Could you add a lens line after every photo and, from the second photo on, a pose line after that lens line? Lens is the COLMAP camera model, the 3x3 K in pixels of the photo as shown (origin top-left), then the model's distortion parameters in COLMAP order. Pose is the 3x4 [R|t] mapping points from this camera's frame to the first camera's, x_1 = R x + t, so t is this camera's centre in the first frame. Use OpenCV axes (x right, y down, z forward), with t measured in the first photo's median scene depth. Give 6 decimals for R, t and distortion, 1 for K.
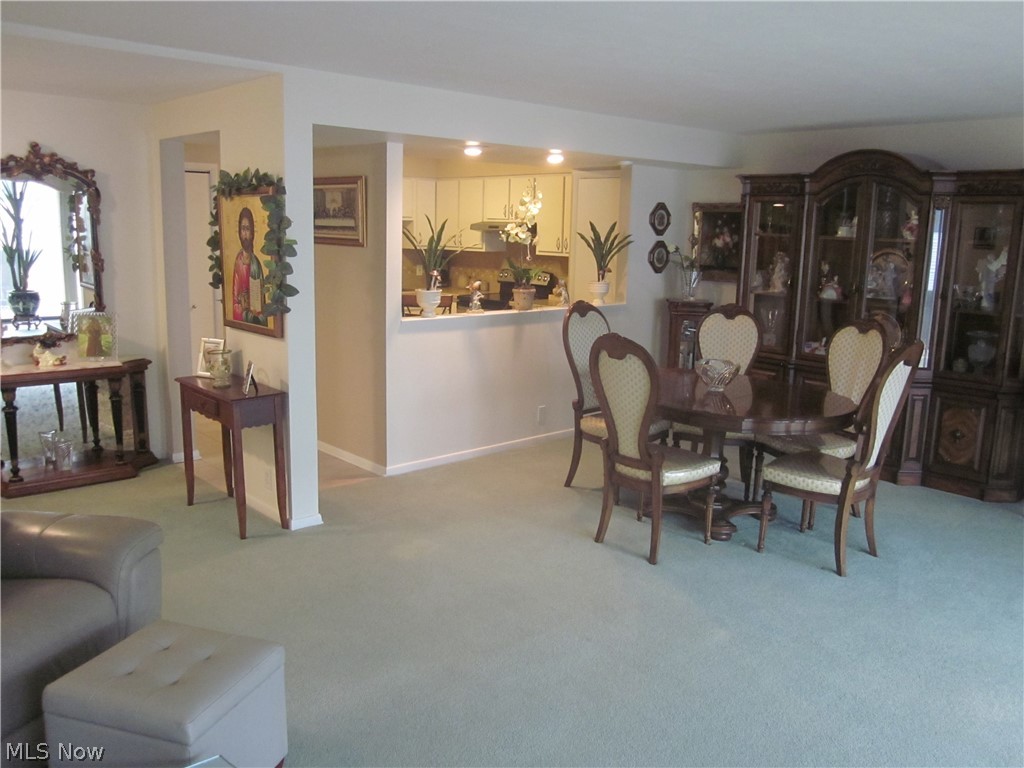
lens RADIAL K [[851.8, 0, 512.3], [0, 851.8, 385.3], [0, 0, 1]] dist [-0.047121, 0.020959]
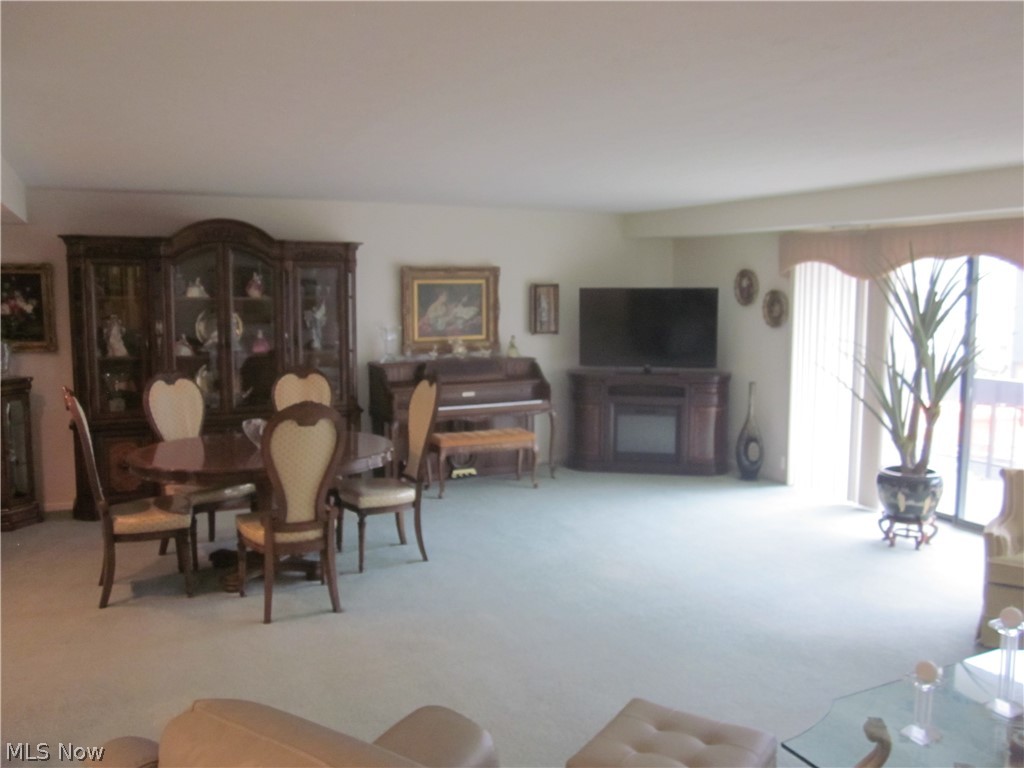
lens RADIAL K [[851.8, 0, 515.4], [0, 851.8, 382.3], [0, 0, 1]] dist [-0.047121, 0.020959]
pose [[0.278435, -0.127665, 0.951932, -0.566469], [0.180688, 0.980392, 0.078632, -0.086374], [-0.943306, 0.150109, 0.296043, 0.338013]]
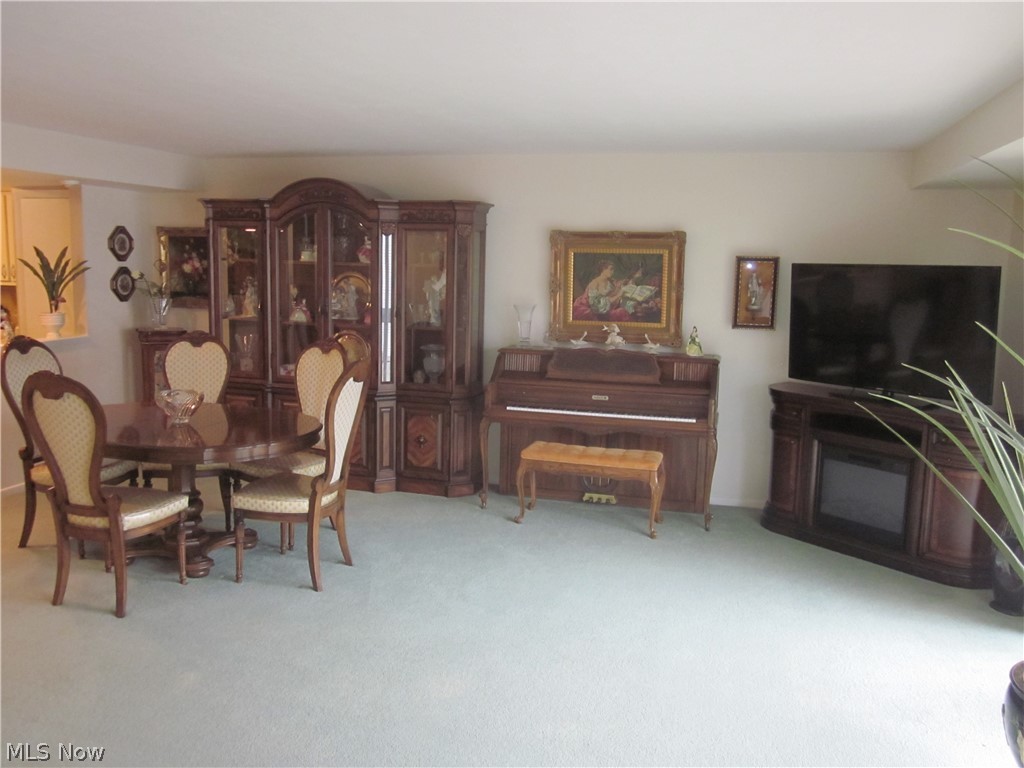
lens RADIAL K [[851.8, 0, 507.6], [0, 851.8, 388.3], [0, 0, 1]] dist [-0.047121, 0.020959]
pose [[0.849339, -0.078195, 0.522023, 0.049648], [0.090938, 0.995856, 0.001214, 0.000290], [-0.519955, 0.046440, 0.852930, -0.006740]]
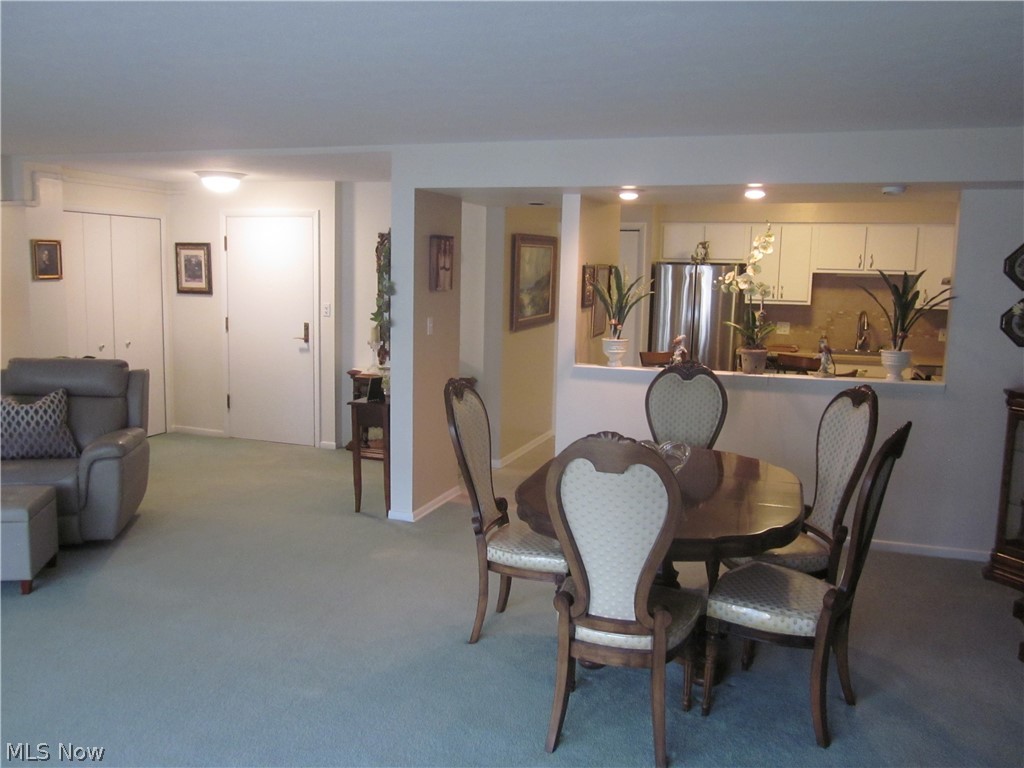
lens RADIAL K [[851.8, 0, 504.6], [0, 851.8, 386.3], [0, 0, 1]] dist [-0.047121, 0.020959]
pose [[0.475132, 0.107792, -0.873287, 0.724763], [-0.169614, 0.985075, 0.029308, -0.068195], [0.863412, 0.134197, 0.486324, 0.435594]]
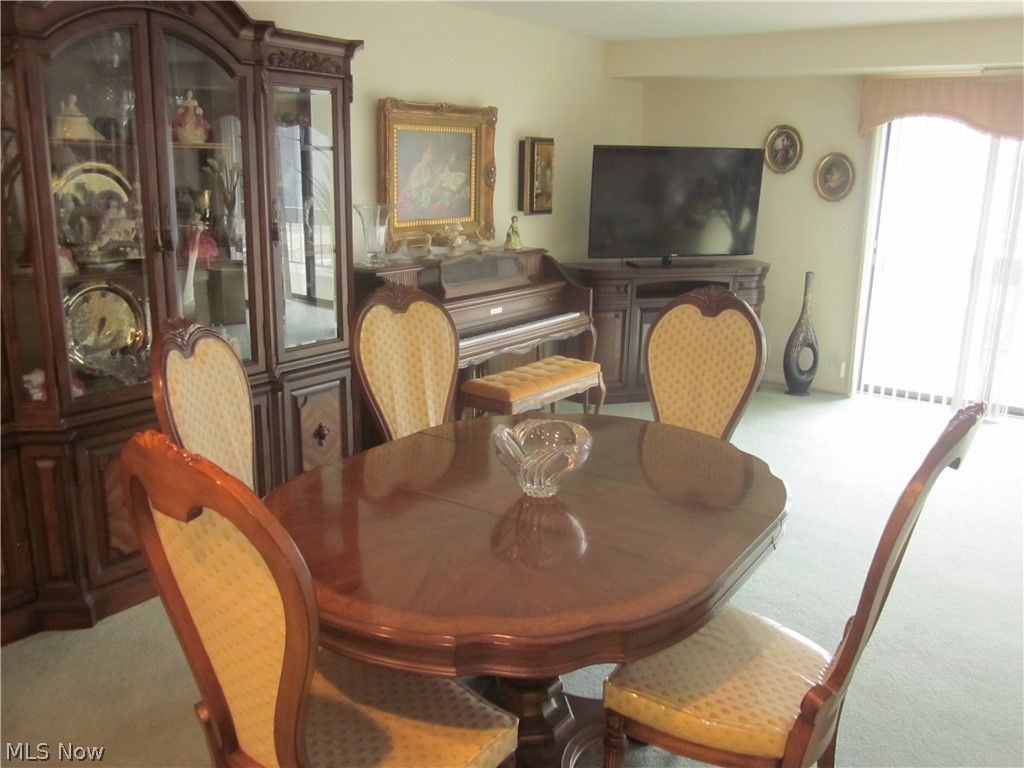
lens RADIAL K [[851.8, 0, 508.4], [0, 851.8, 389.5], [0, 0, 1]] dist [-0.047121, 0.020959]
pose [[-0.199955, -0.274721, 0.940503, -0.141931], [0.160409, 0.937759, 0.308023, -0.161919], [-0.966585, 0.212456, -0.143442, 0.927864]]
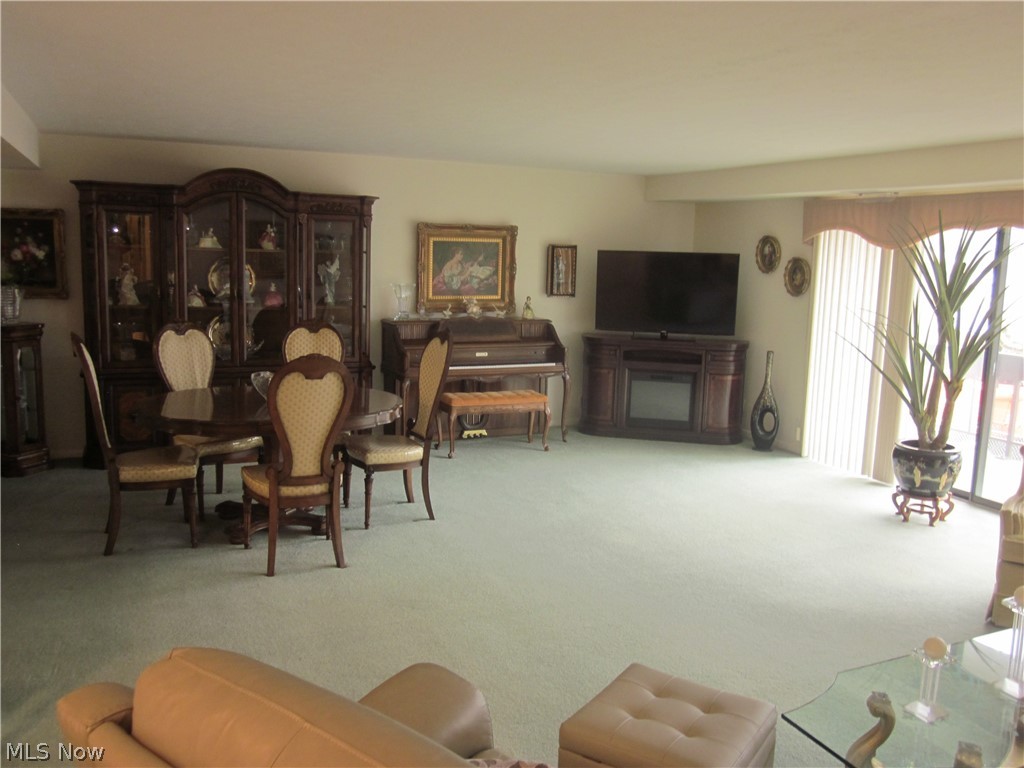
lens RADIAL K [[851.8, 0, 515.6], [0, 851.8, 384.7], [0, 0, 1]] dist [-0.047121, 0.020959]
pose [[0.302147, -0.160282, 0.939690, -0.551485], [0.152465, 0.981198, 0.118339, -0.078676], [-0.940990, 0.107514, 0.320904, 0.337024]]
